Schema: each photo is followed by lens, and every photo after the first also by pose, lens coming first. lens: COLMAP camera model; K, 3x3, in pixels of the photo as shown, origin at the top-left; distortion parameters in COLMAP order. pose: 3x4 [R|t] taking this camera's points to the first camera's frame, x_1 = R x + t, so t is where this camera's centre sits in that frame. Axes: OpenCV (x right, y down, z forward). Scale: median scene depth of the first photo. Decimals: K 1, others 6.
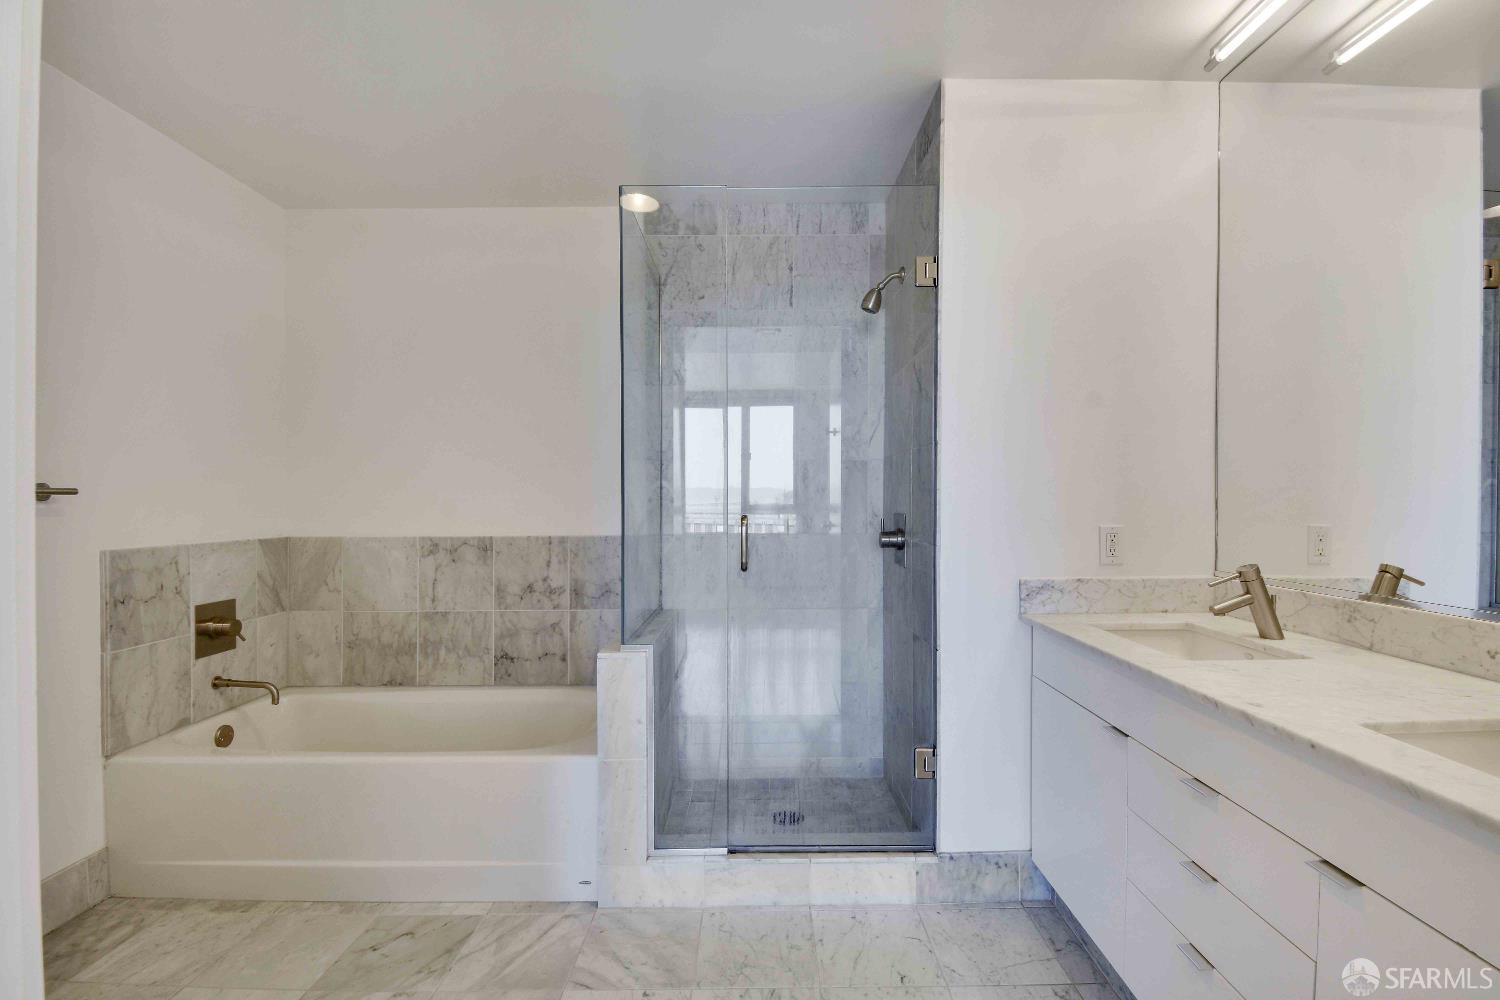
lens RADIAL K [[699.4, 0, 750.0], [0, 699.4, 504.6], [0, 0, 1]] dist [0.024123, -0.014166]
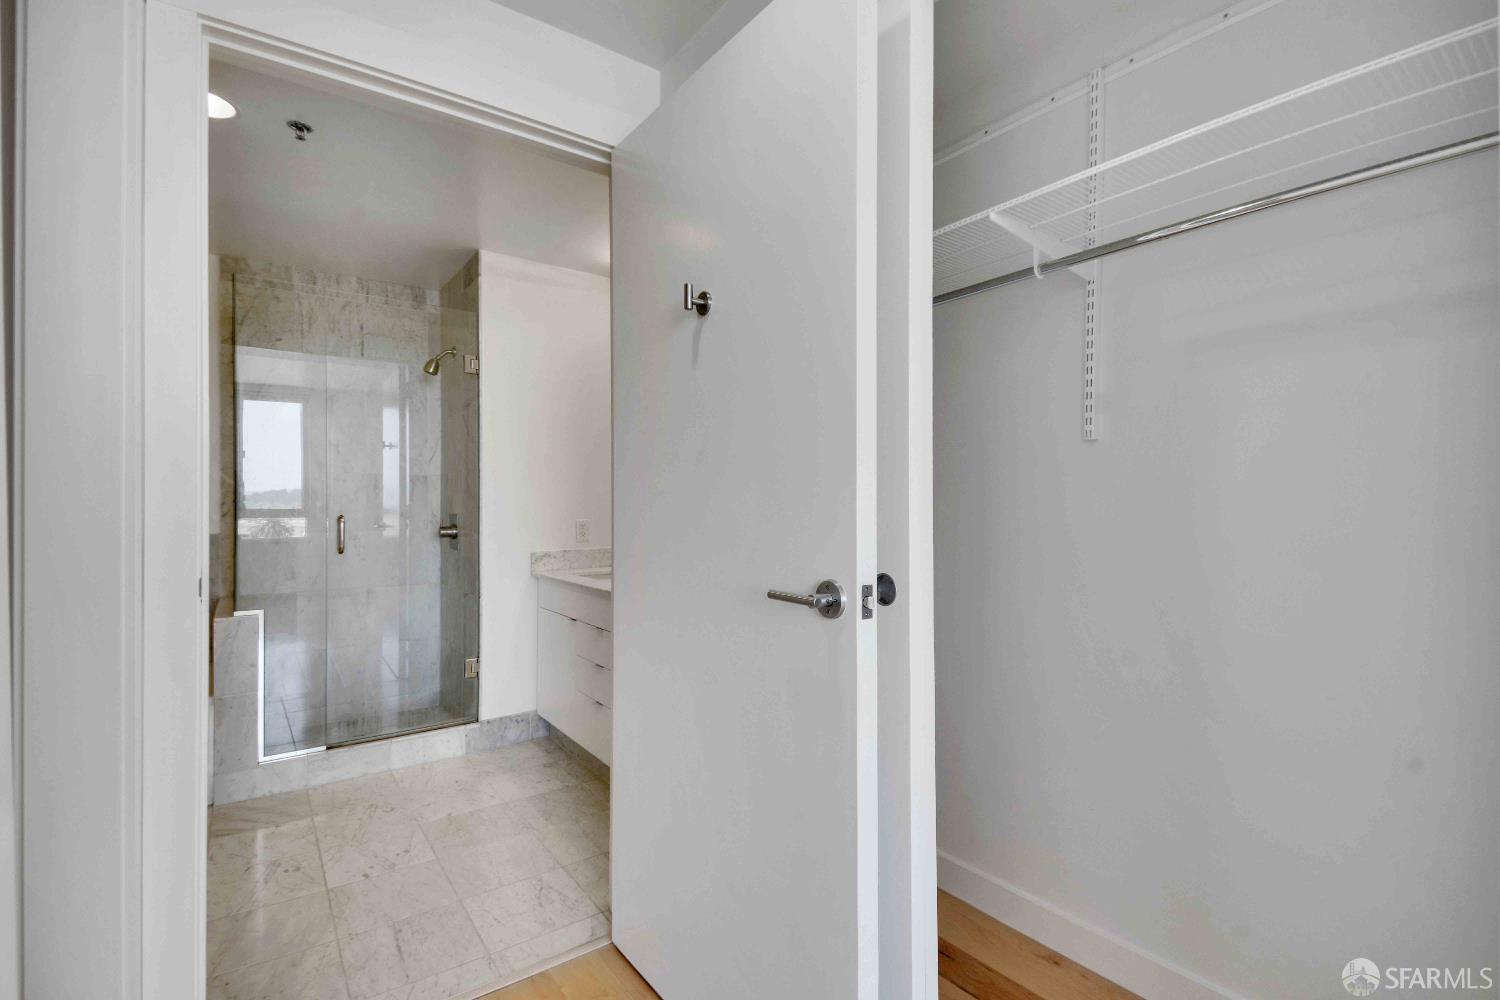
lens RADIAL K [[674.4, 0, 753.5], [0, 674.4, 519.3], [0, 0, 1]] dist [0.055341, -0.037709]
pose [[0.805194, -0.007448, 0.592965, -0.131668], [-0.001324, 0.999896, 0.014357, 0.003024], [-0.593010, -0.012345, 0.805100, -0.541405]]
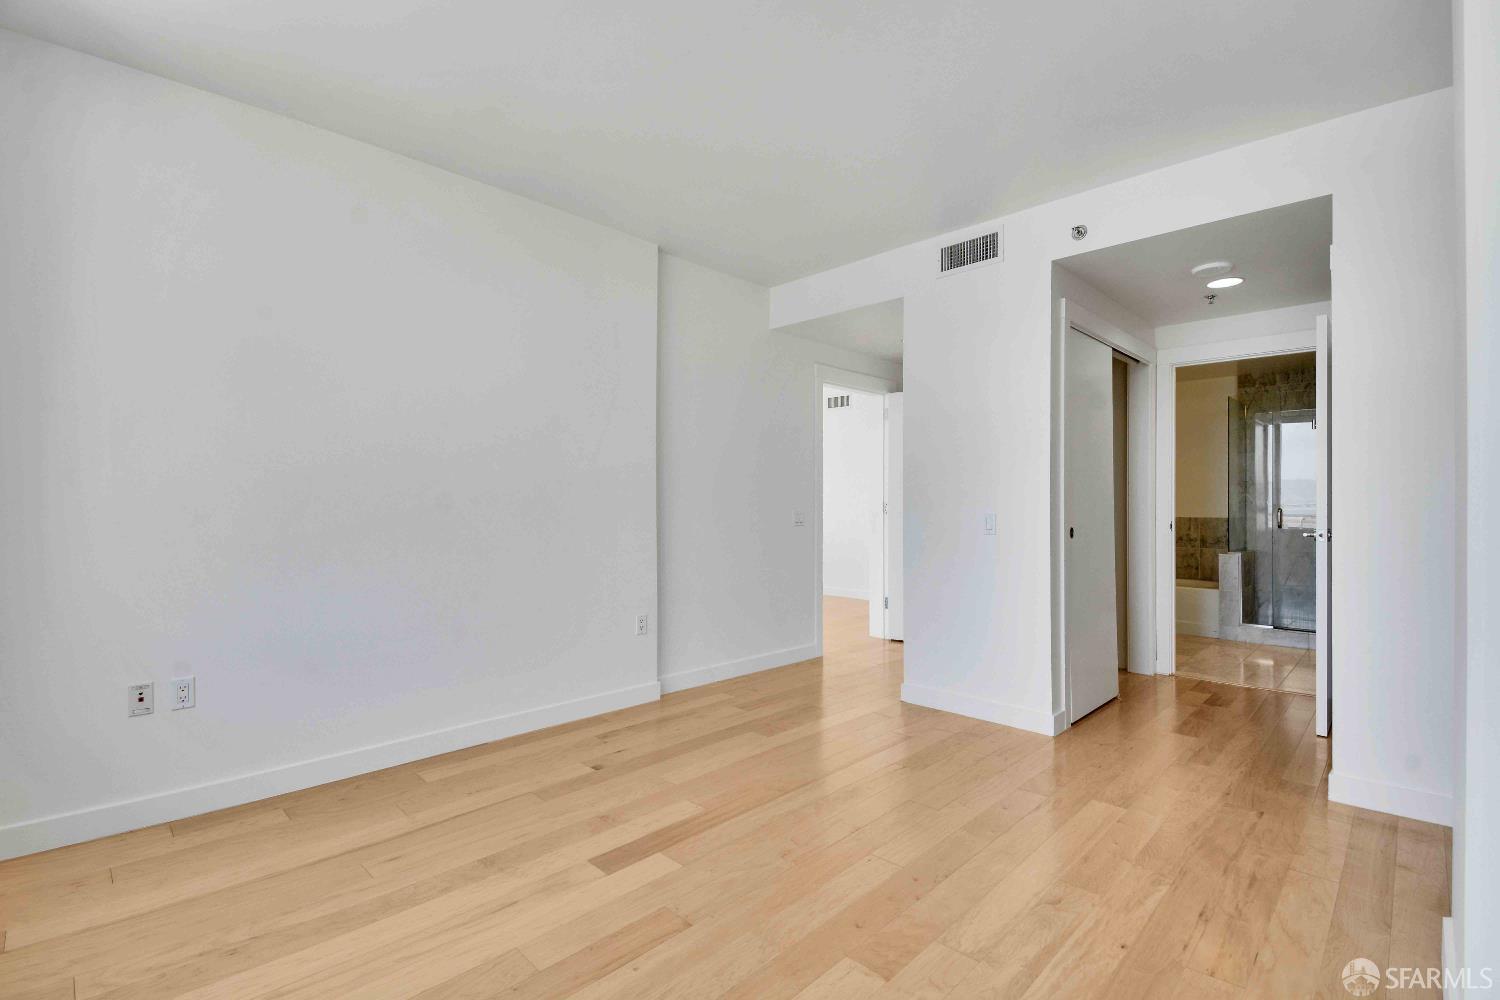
lens RADIAL K [[699.4, 0, 750.0], [0, 699.4, 504.6], [0, 0, 1]] dist [0.024123, -0.014166]
pose [[0.728750, -0.002084, -0.684777, 0.308481], [0.000667, 0.999997, -0.002333, 0.007202], [0.684780, 0.001244, 0.728749, -2.051865]]
